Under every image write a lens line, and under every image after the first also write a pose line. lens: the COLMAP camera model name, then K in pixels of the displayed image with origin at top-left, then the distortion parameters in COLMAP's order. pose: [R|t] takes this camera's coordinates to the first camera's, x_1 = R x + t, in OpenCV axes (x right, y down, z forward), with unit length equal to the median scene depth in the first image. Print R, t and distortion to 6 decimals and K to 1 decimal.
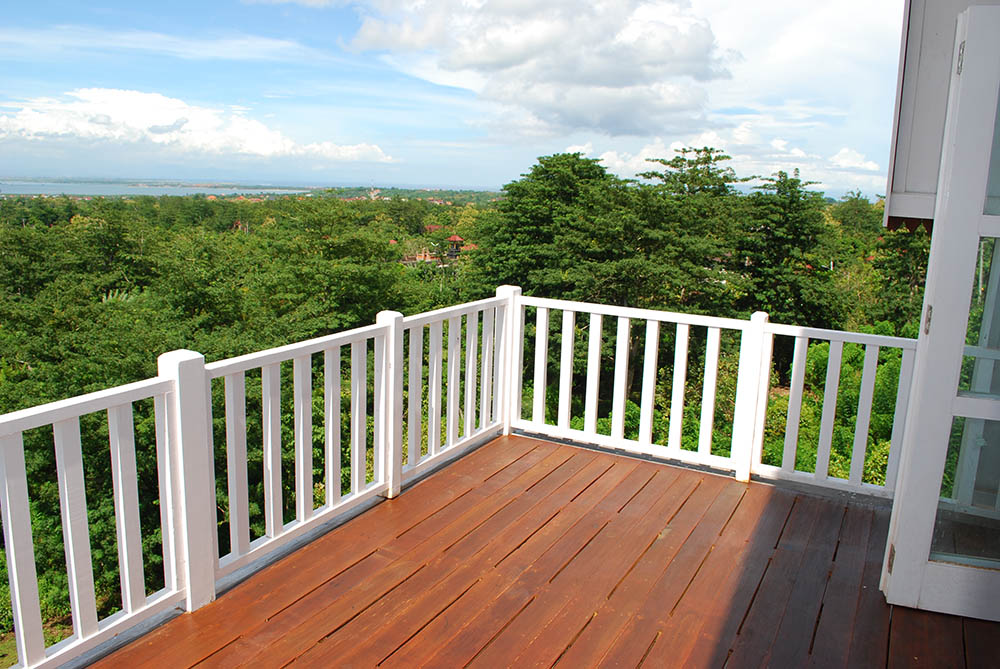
lens RADIAL K [[800.9, 0, 500.0], [0, 800.9, 334.5], [0, 0, 1]] dist [-0.085117, 0.005124]
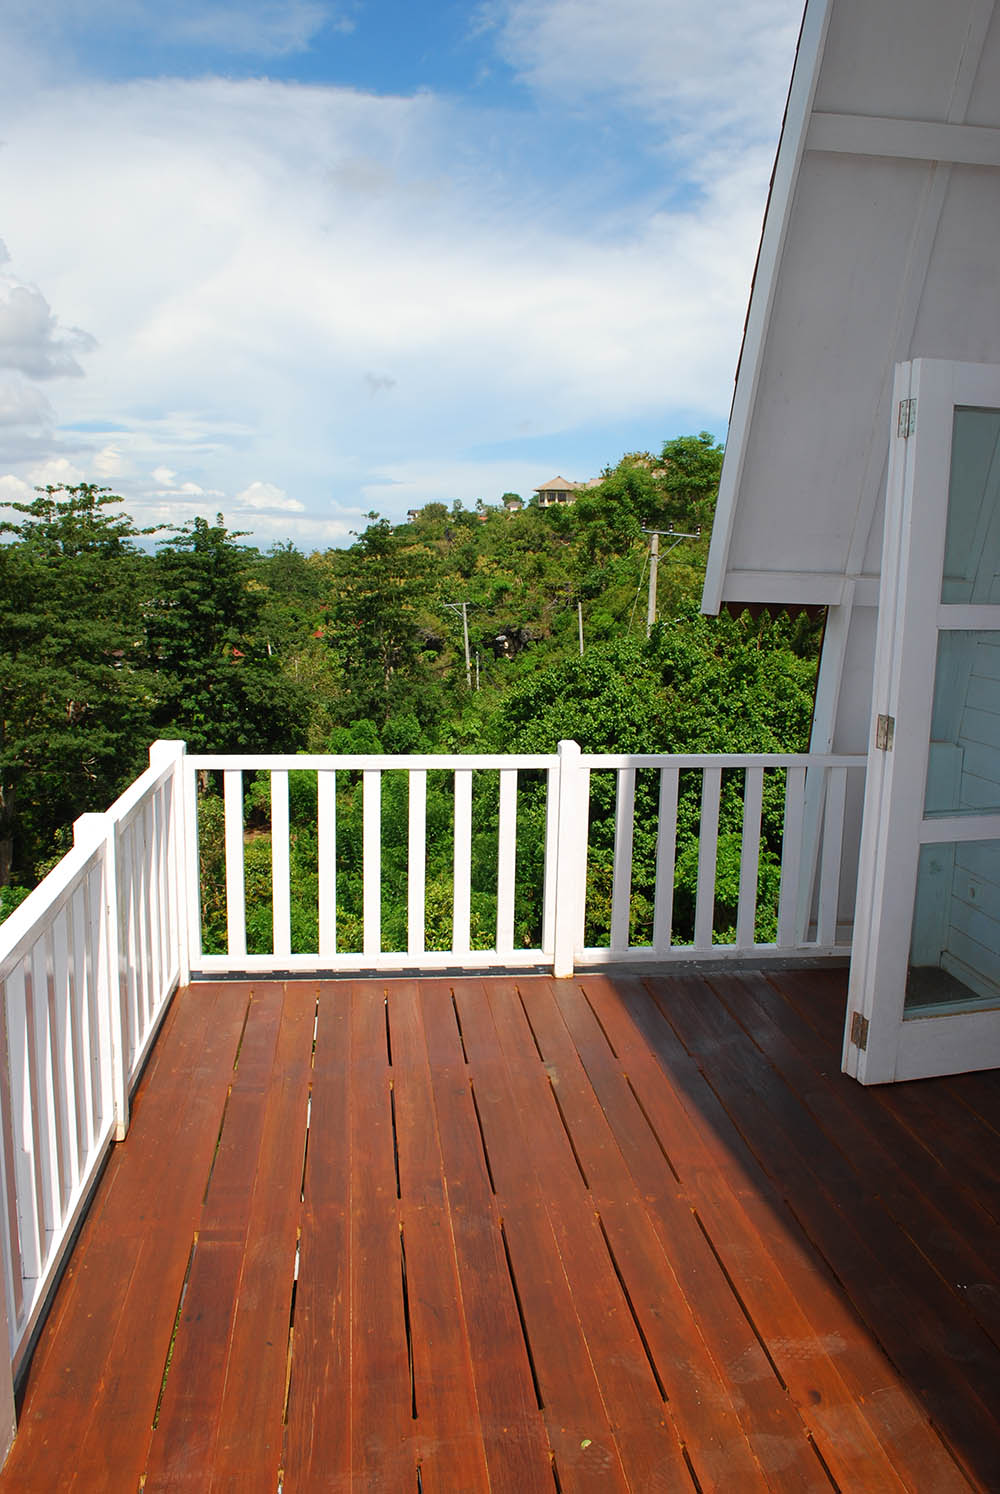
lens RADIAL K [[1196.6, 0, 500.0], [0, 1196.6, 747.0], [0, 0, 1]] dist [-0.085117, 0.005124]
pose [[0.815177, -0.110789, 0.568517, -0.037070], [0.116458, 0.992842, 0.026493, -0.006342], [-0.567383, 0.044612, 0.822245, 0.015523]]
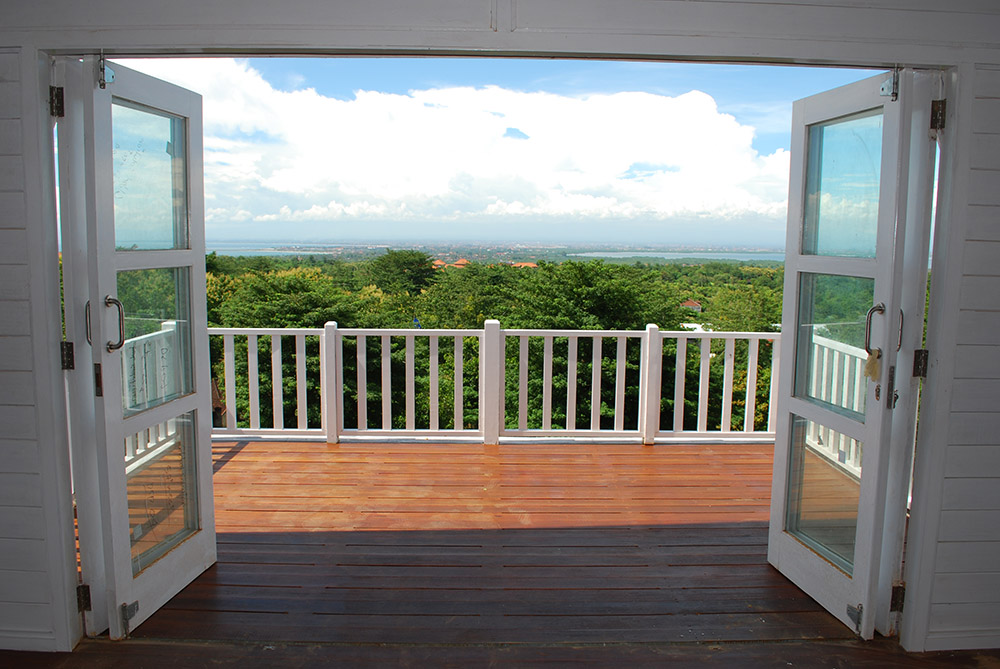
lens RADIAL K [[800.9, 0, 500.0], [0, 800.9, 334.5], [0, 0, 1]] dist [-0.085117, 0.005124]
pose [[0.482696, 0.082229, -0.871919, 0.110860], [-0.165465, 0.986215, 0.001406, 0.003937], [0.860015, 0.143593, 0.489648, -0.004991]]
